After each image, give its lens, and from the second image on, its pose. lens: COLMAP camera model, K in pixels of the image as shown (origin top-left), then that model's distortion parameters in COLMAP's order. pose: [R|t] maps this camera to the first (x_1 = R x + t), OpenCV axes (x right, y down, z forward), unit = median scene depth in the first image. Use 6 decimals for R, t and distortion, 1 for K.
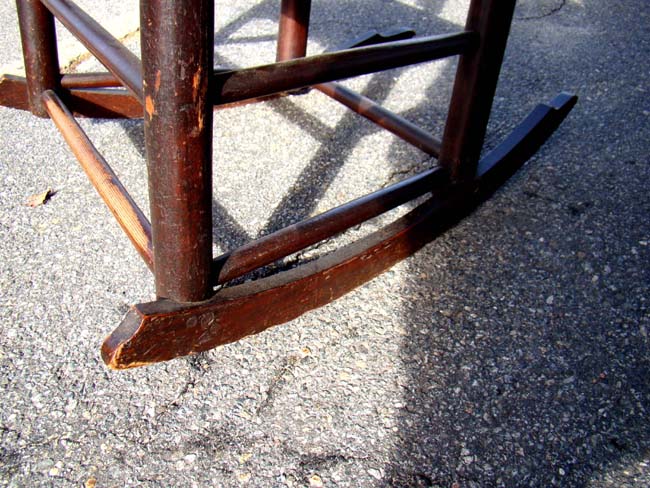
lens RADIAL K [[588.1, 0, 325.0], [0, 588.1, 244.0], [0, 0, 1]] dist [-0.187787, 0.114522]
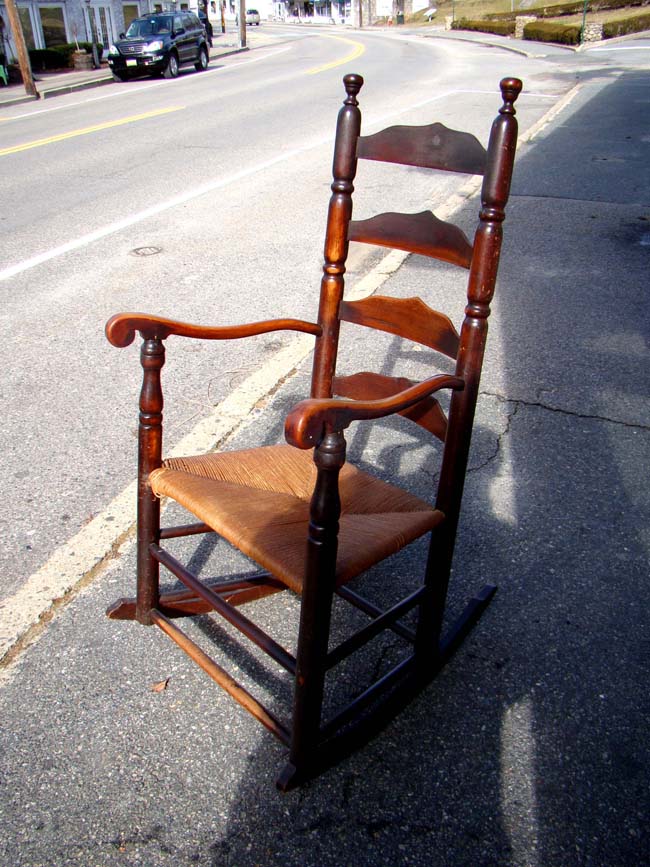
lens RADIAL K [[784.4, 0, 325.0], [0, 784.4, 433.5], [0, 0, 1]] dist [-0.187787, 0.114522]
pose [[0.991919, -0.058739, 0.112456, -0.310806], [0.079957, 0.977614, -0.194621, -0.372864], [-0.098507, 0.202040, 0.974411, -1.434473]]
